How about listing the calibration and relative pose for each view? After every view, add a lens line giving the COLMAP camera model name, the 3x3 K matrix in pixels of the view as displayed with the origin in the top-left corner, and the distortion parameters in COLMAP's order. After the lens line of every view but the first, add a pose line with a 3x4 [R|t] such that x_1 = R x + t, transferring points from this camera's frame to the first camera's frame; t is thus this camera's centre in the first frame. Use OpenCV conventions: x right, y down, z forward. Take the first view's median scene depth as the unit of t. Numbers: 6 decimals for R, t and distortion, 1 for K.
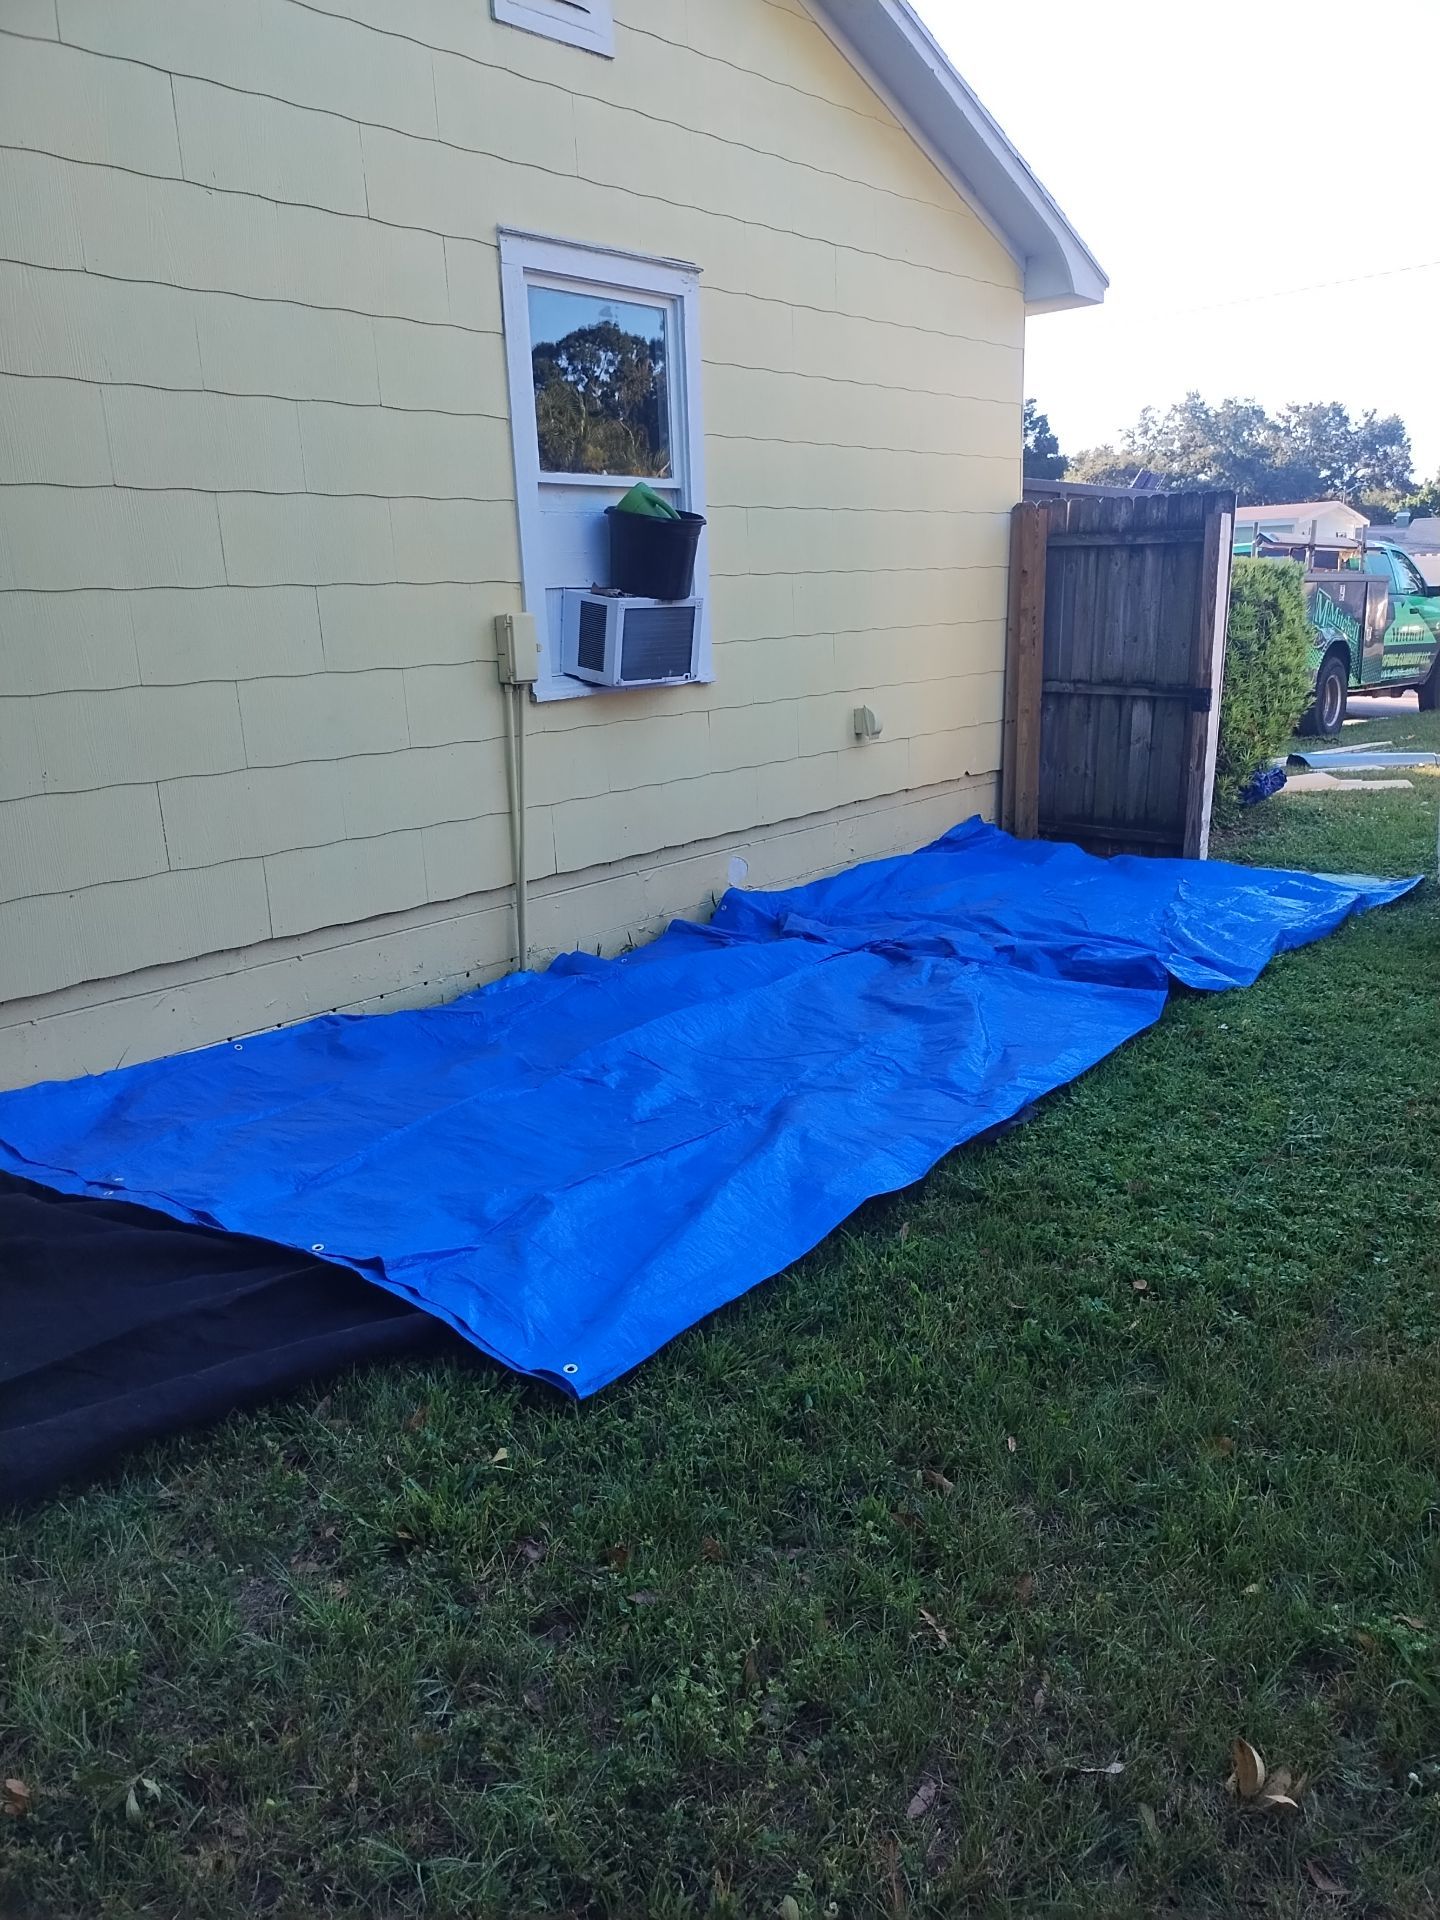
lens RADIAL K [[1406.1, 0, 718.1], [0, 1406.1, 1000.4], [0, 0, 1]] dist [0.086123, -0.105542]
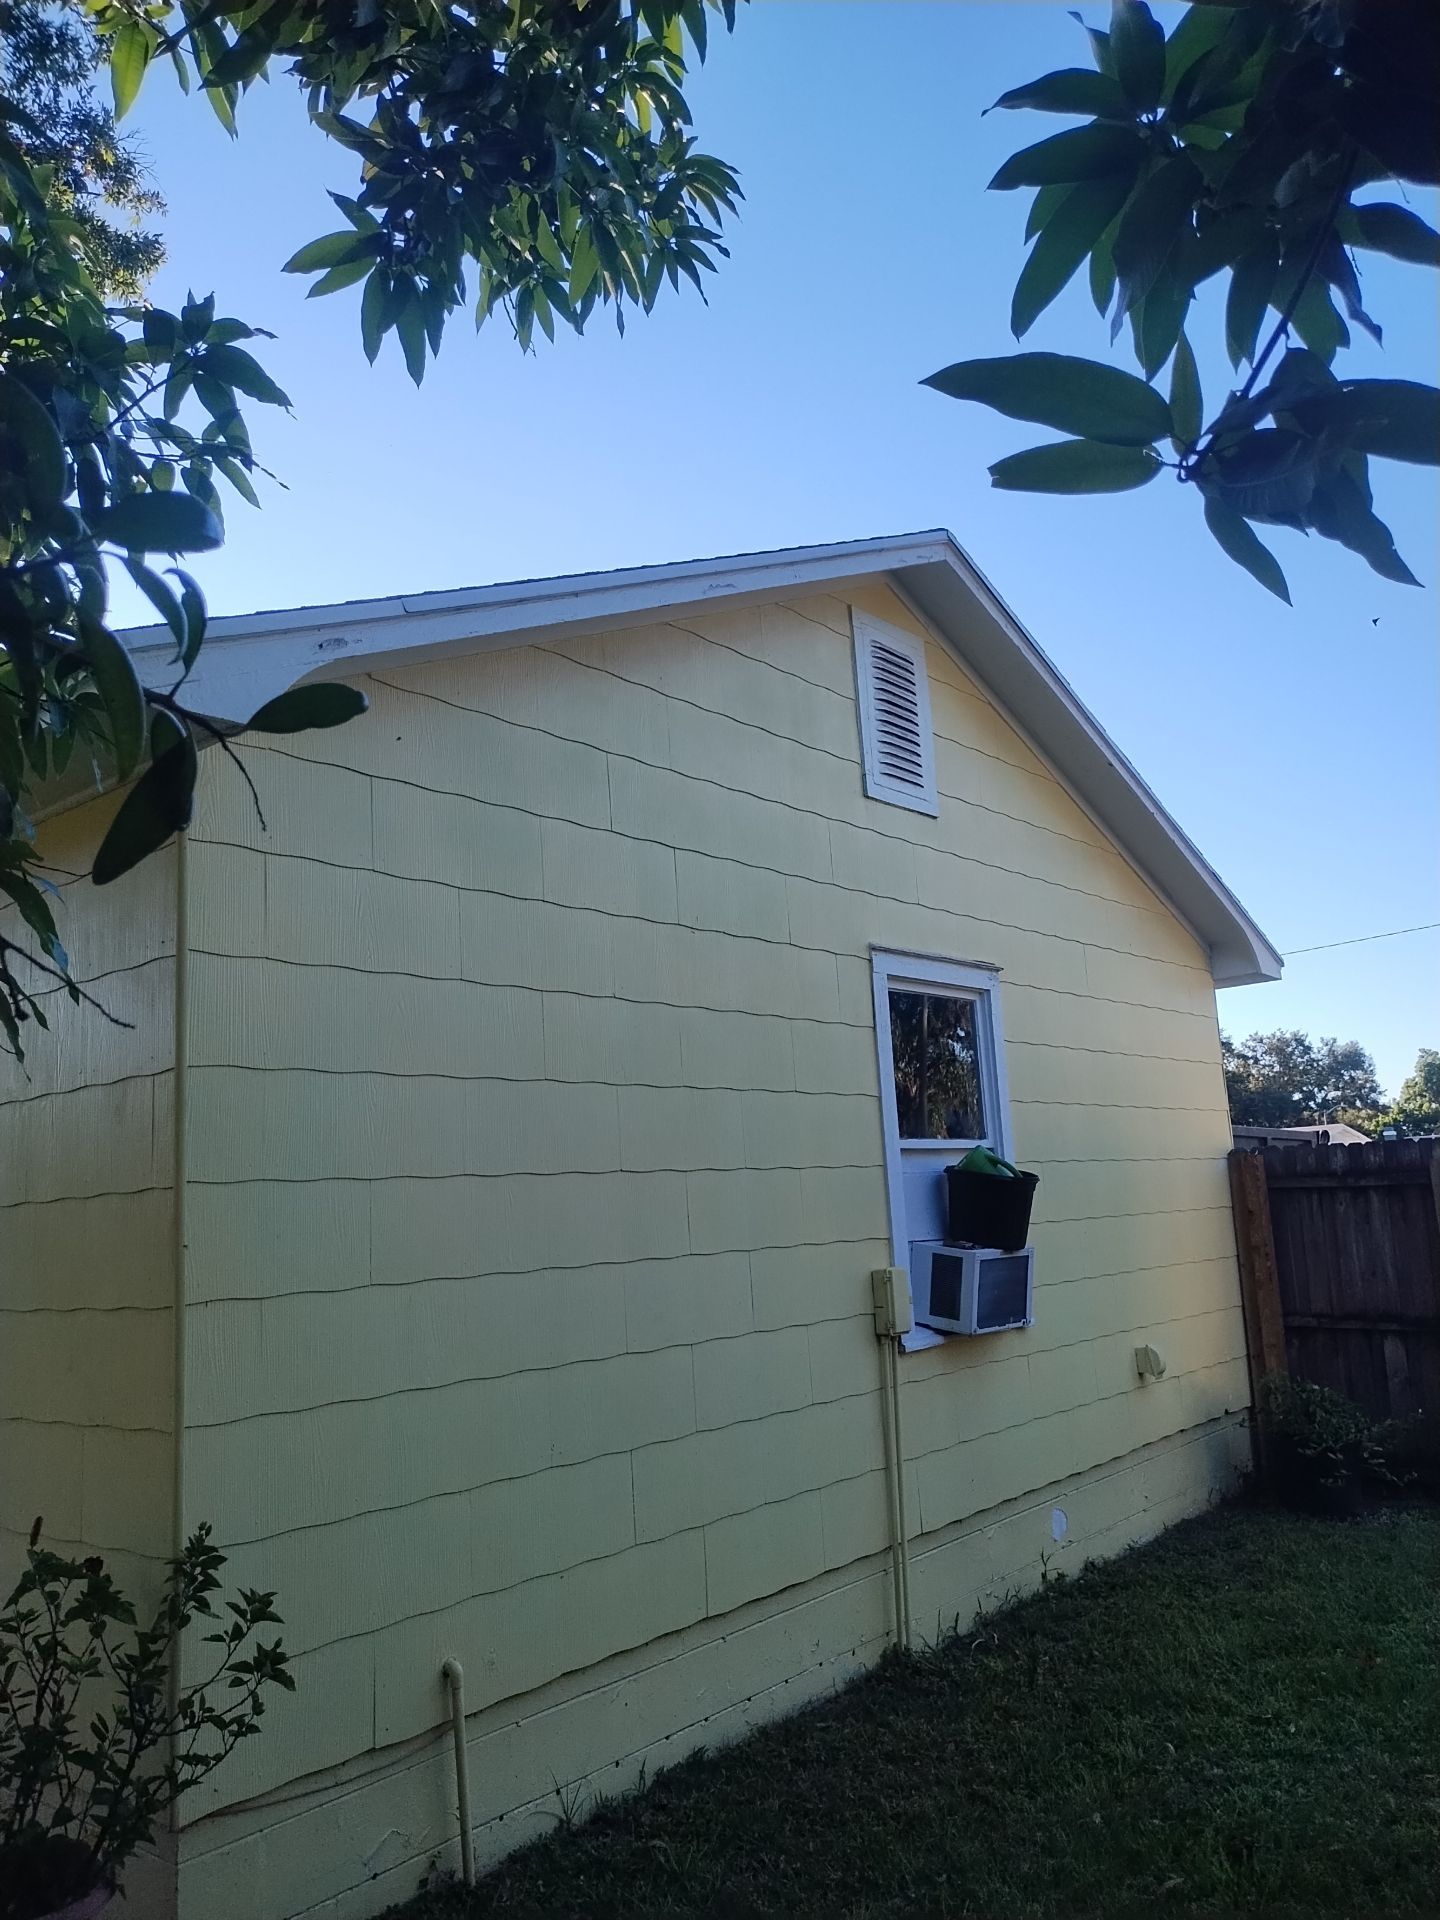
lens RADIAL K [[1464.3, 0, 720.0], [0, 1464.3, 960.0], [0, 0, 1]] dist [0.019759, -0.017500]
pose [[0.999643, -0.014608, 0.022369, -0.270608], [0.022915, 0.899281, -0.436770, -0.007906], [-0.013736, 0.437126, 0.899295, -0.063926]]
